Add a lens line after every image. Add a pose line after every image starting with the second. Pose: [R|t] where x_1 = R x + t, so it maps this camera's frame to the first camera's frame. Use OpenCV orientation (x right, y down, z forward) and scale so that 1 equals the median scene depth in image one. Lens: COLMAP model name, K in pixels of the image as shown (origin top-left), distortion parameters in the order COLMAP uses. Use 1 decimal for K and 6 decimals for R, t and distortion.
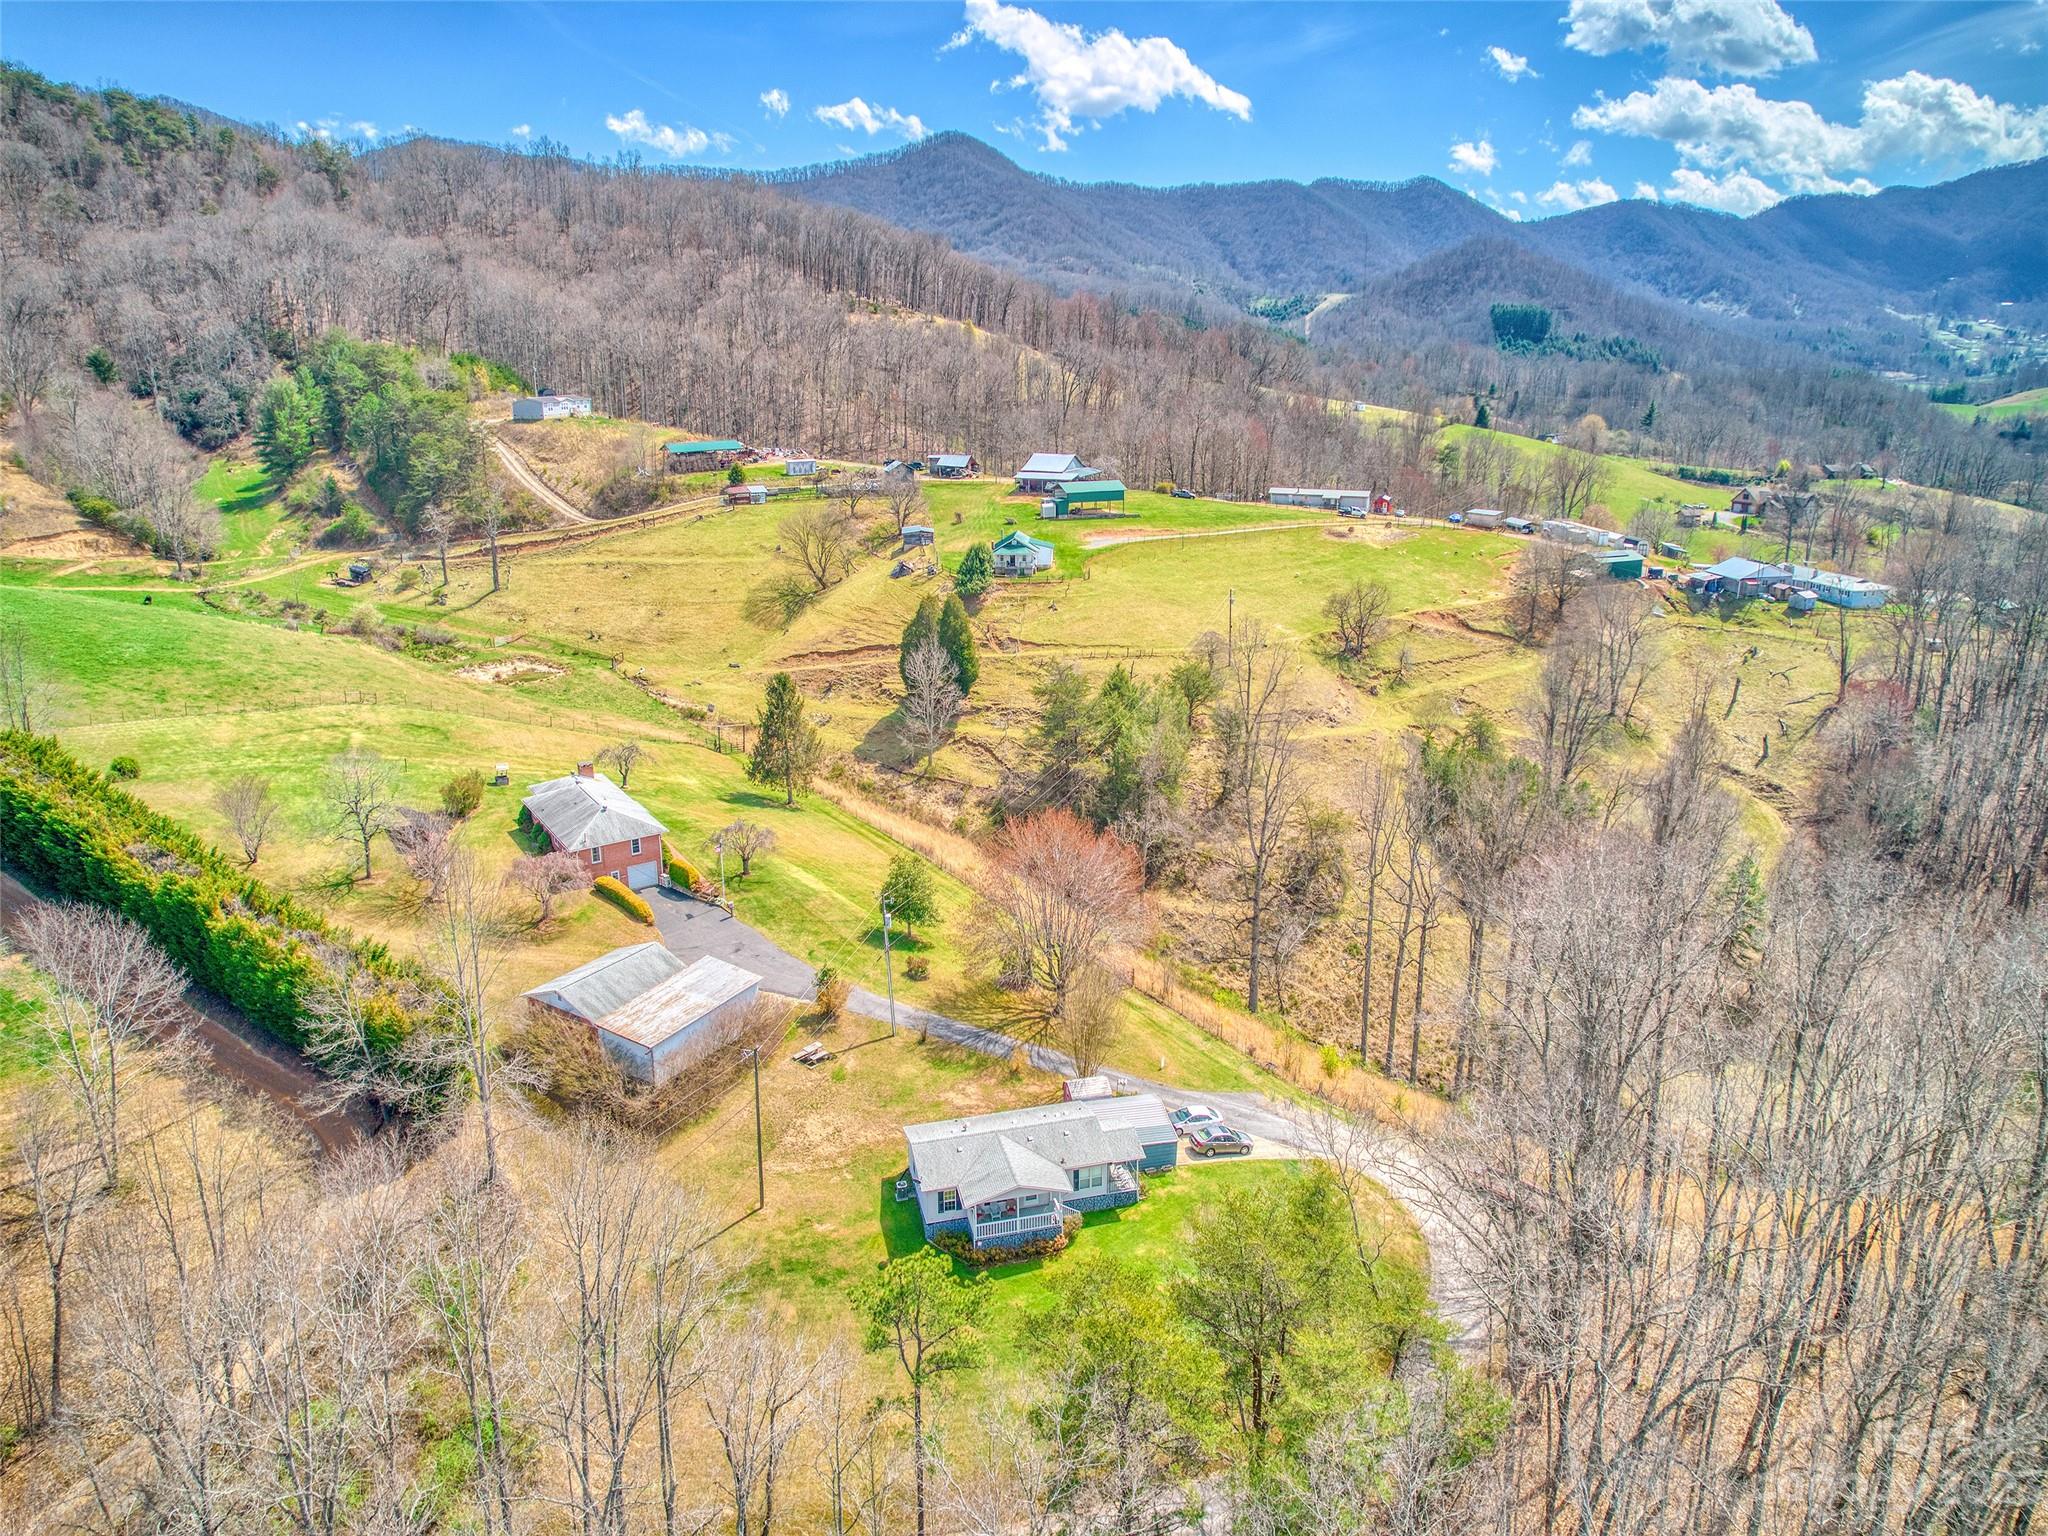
lens RADIAL K [[1283.3, 0, 1037.9], [0, 1283.3, 775.4], [0, 0, 1]] dist [-0.057701, 0.039358]
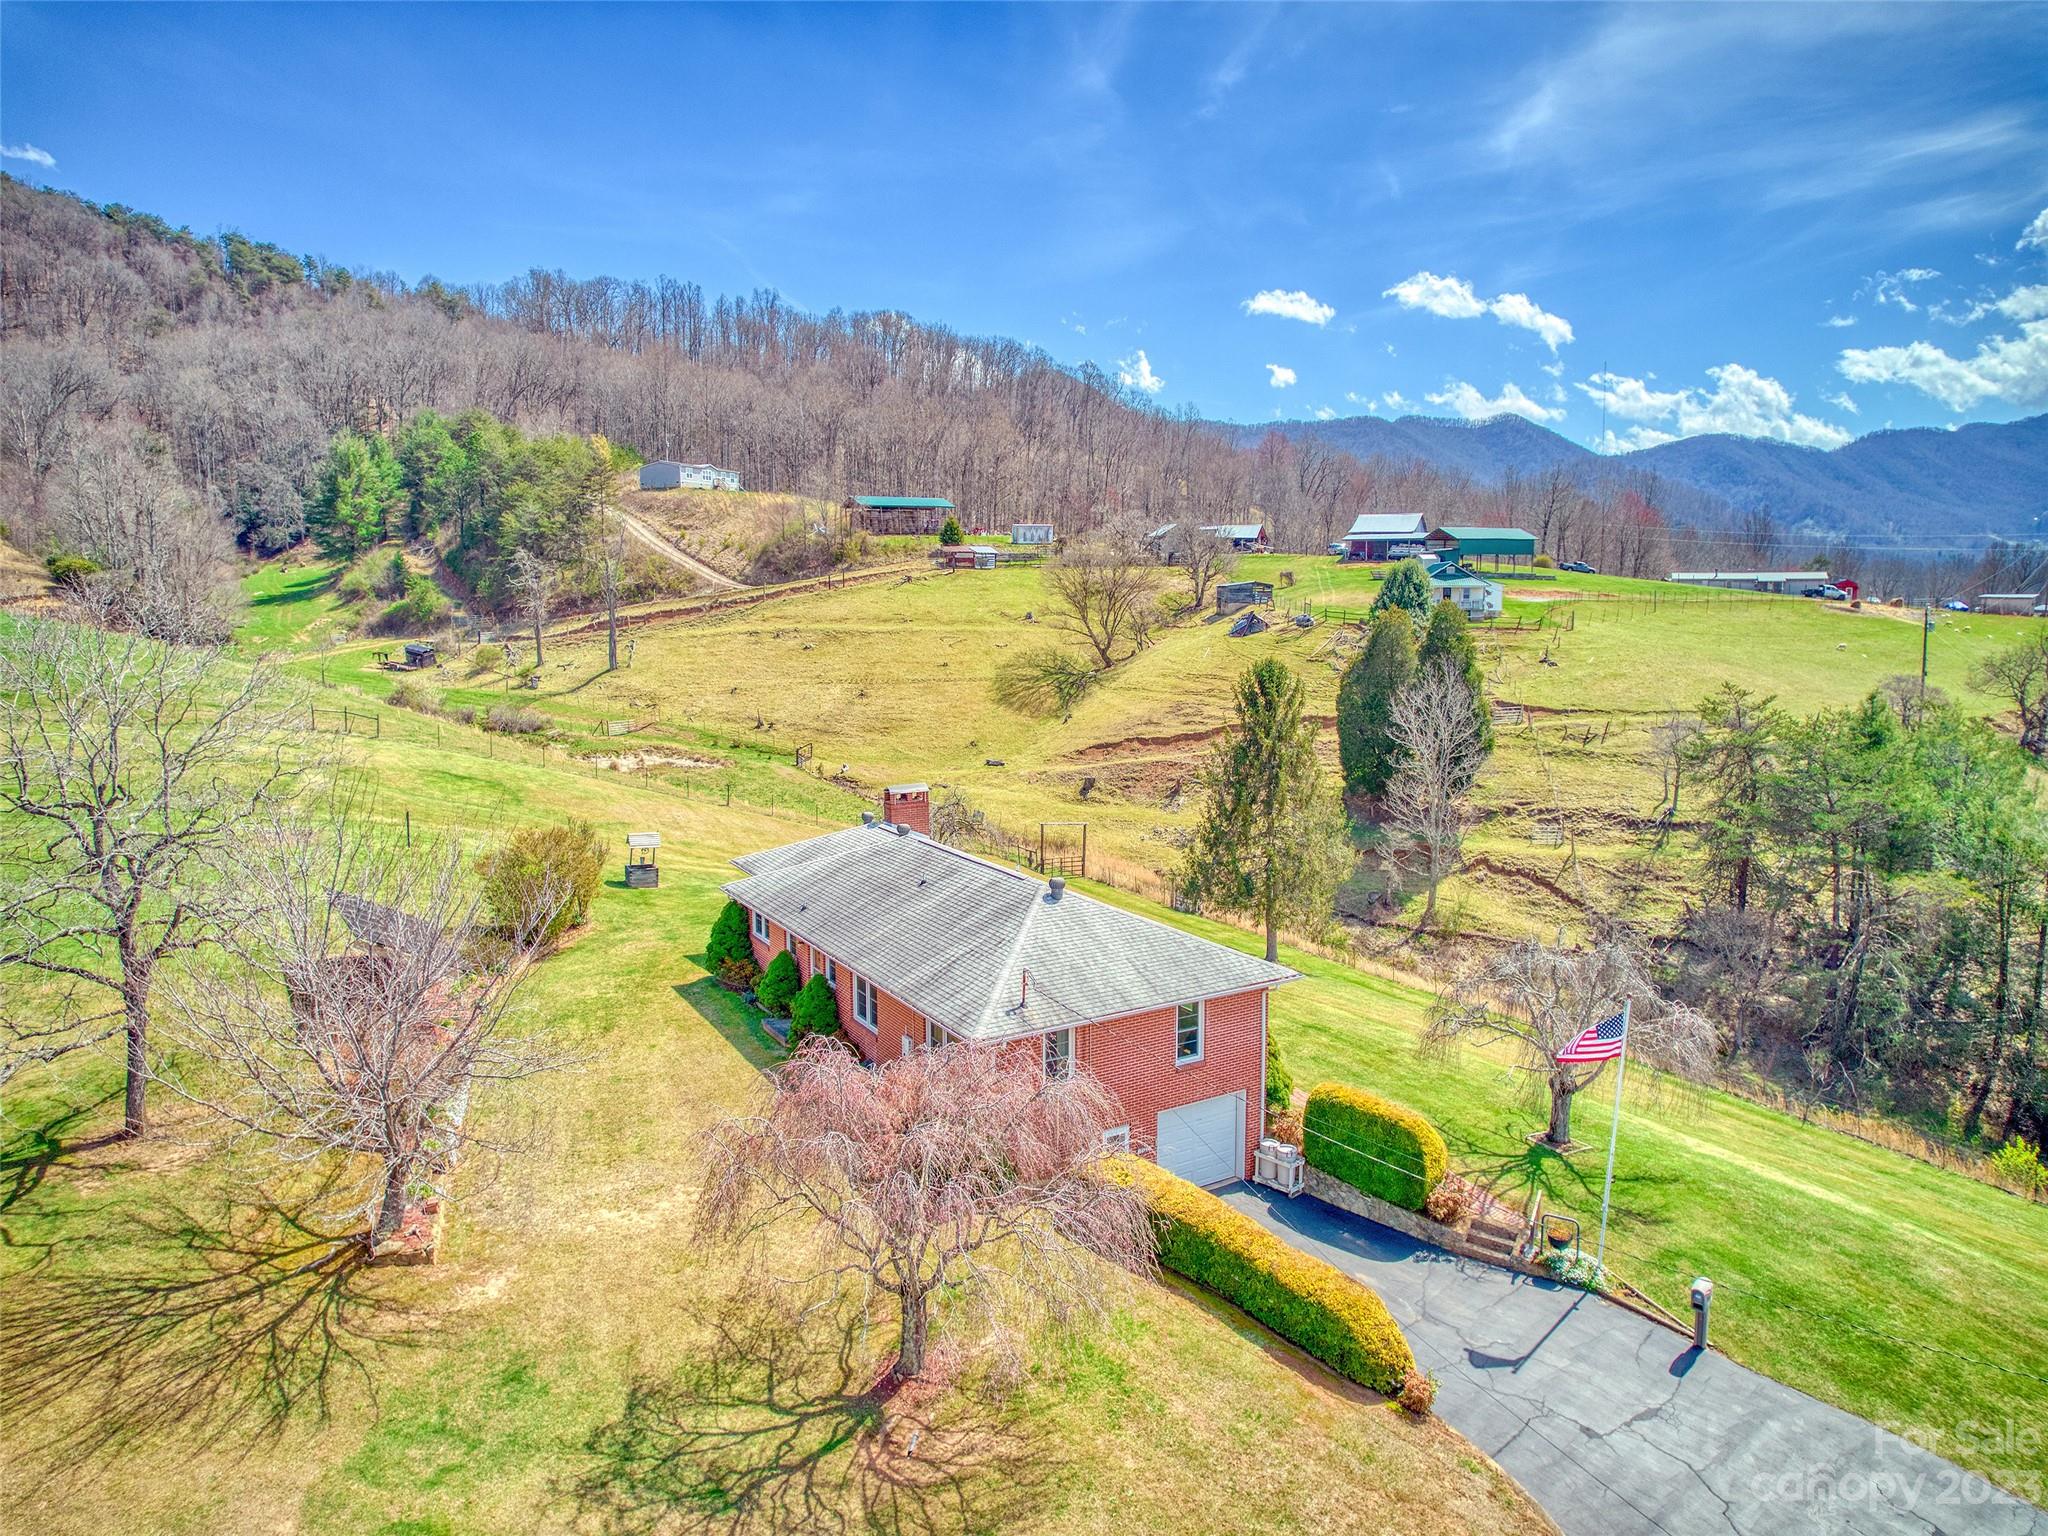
lens RADIAL K [[1283.3, 0, 1020.1], [0, 1283.3, 827.9], [0, 0, 1]] dist [-0.057701, 0.039358]
pose [[0.997354, 0.004990, -0.072523, -0.157483], [-0.014970, 0.990358, -0.137723, 0.024292], [0.071136, 0.138444, 0.987812, 0.350887]]
